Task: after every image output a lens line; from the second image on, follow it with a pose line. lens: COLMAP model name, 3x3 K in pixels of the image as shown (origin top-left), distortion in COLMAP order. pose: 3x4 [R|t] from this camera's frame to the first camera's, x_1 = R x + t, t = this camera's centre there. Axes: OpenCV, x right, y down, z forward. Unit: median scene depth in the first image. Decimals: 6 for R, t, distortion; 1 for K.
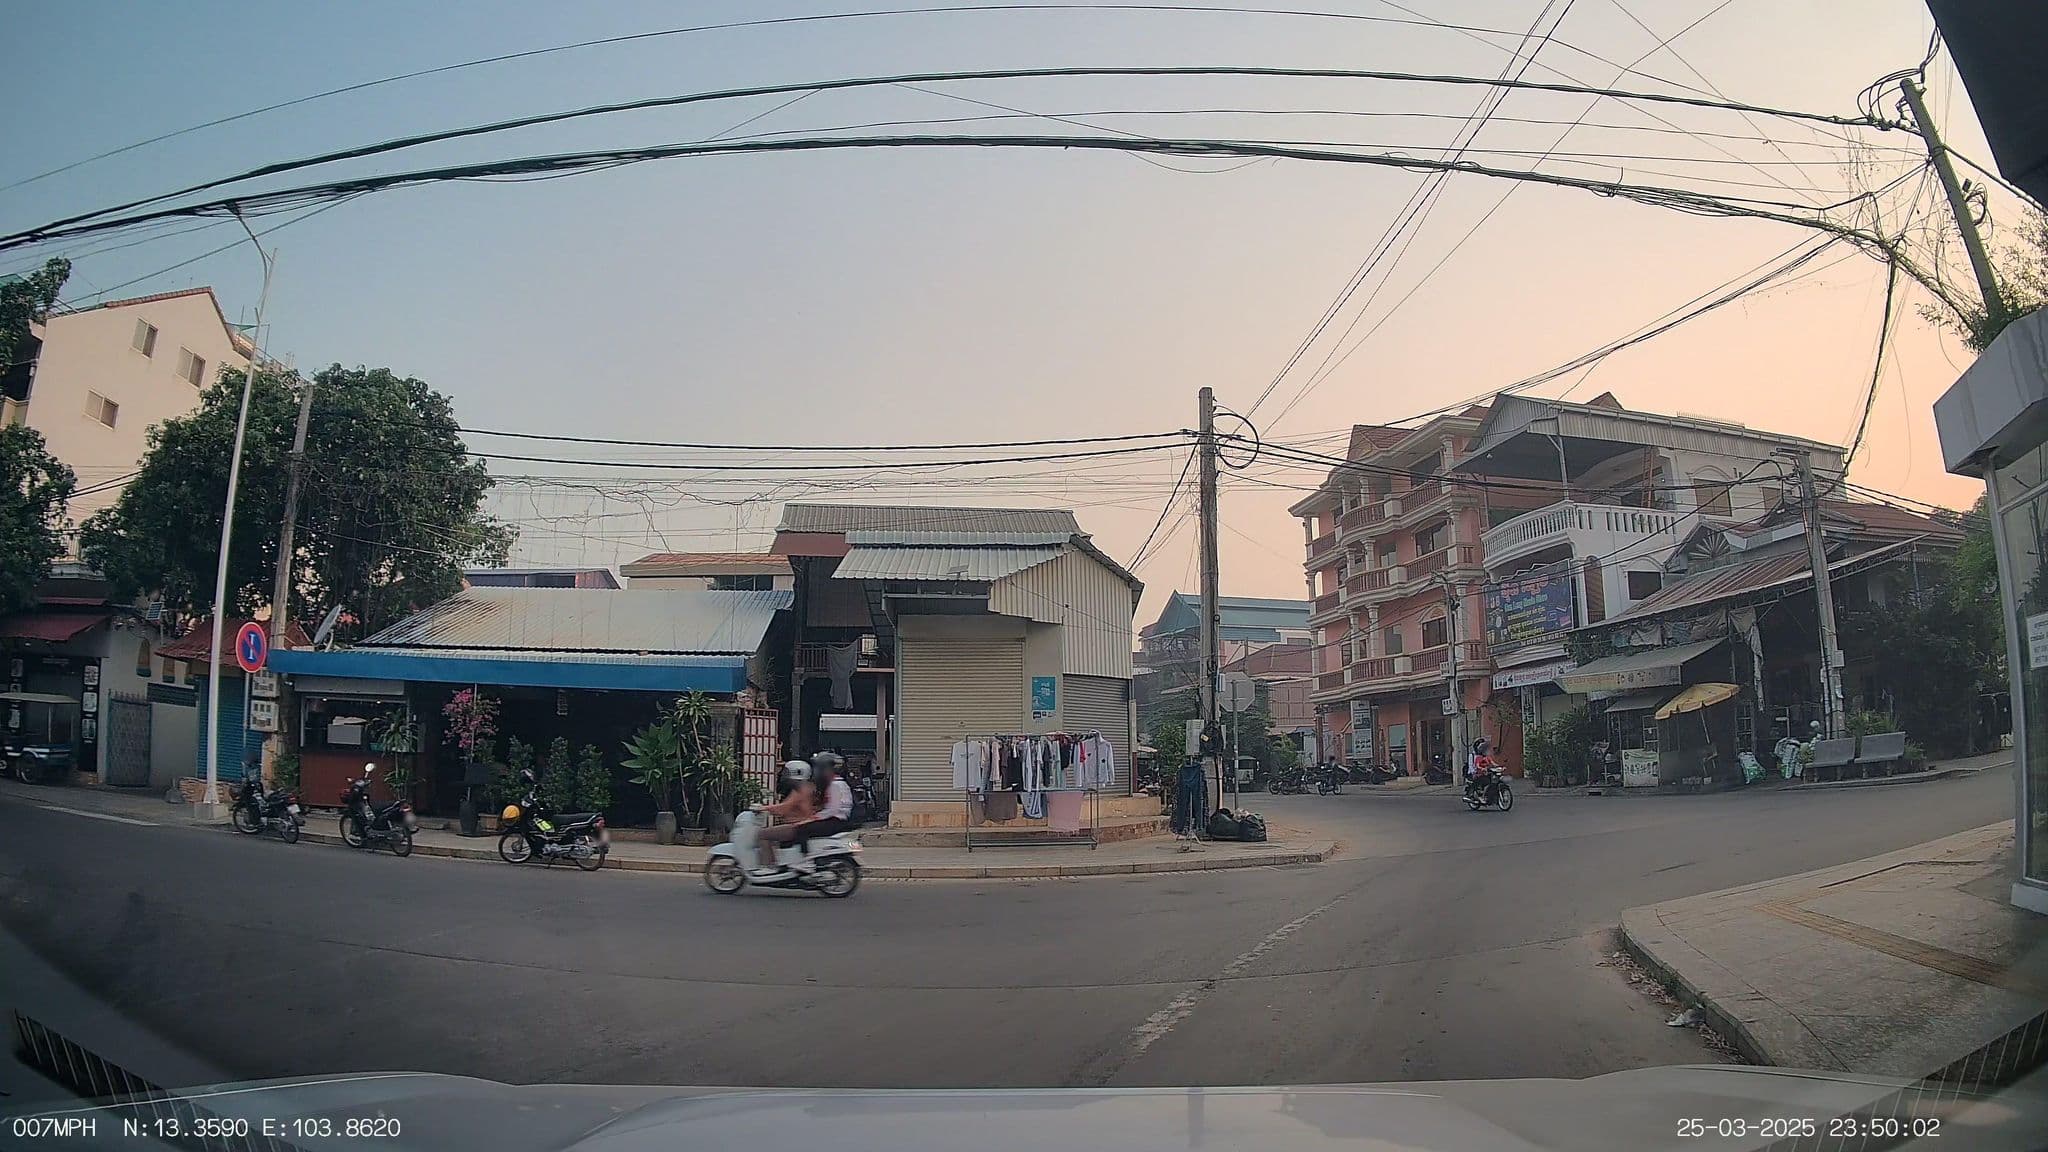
lens RADIAL K [[1152.2, 0, 1024.0], [0, 1152.2, 576.0], [0, 0, 1]] dist [-0.292057, 0.075571]
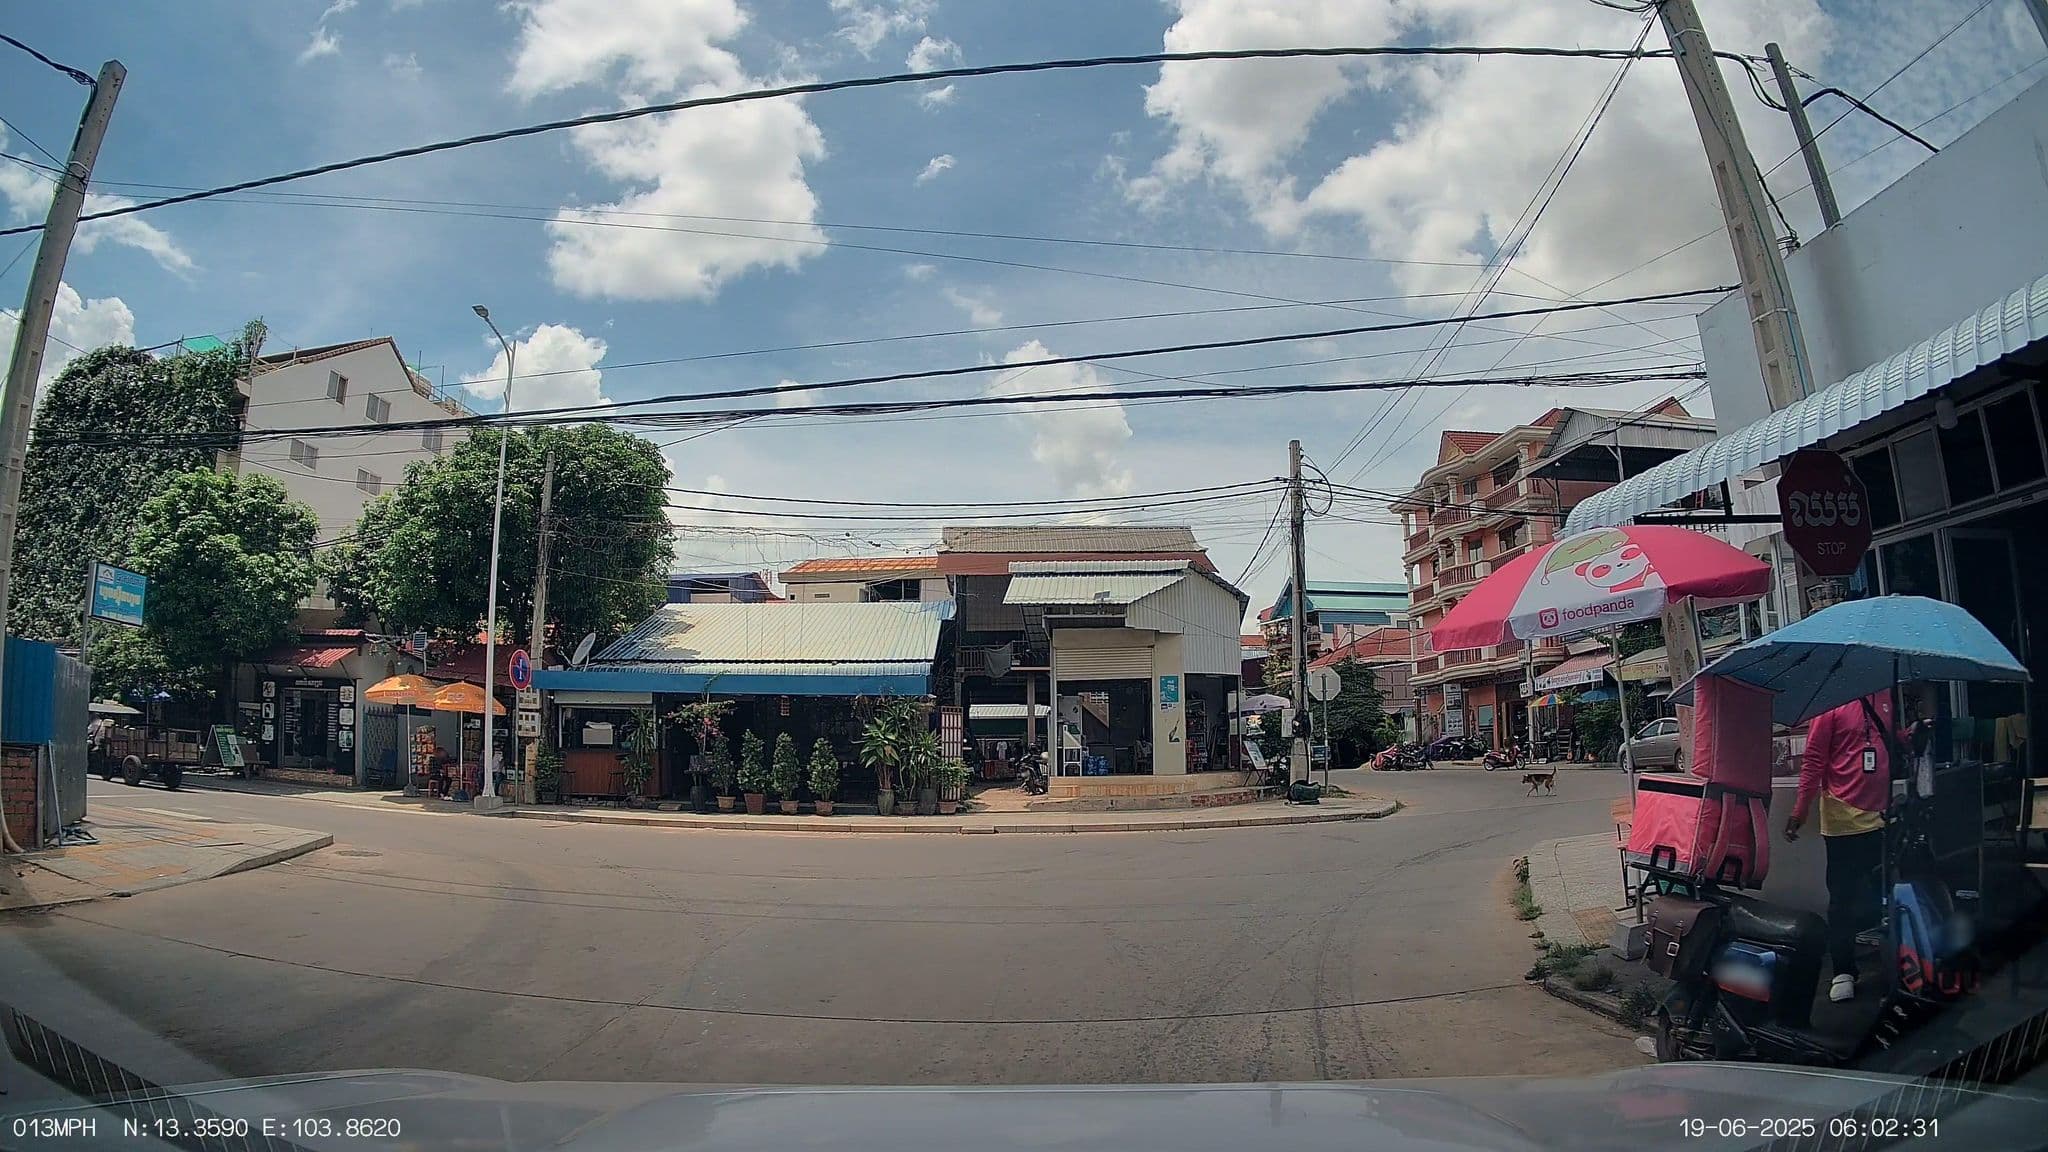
lens RADIAL K [[1152.2, 0, 1024.0], [0, 1152.2, 576.0], [0, 0, 1]] dist [-0.292057, 0.075571]
pose [[0.994618, -0.022025, -0.101237, -0.010681], [0.023473, 0.999638, 0.013130, -0.036985], [0.100911, -0.015435, 0.994776, -0.228378]]
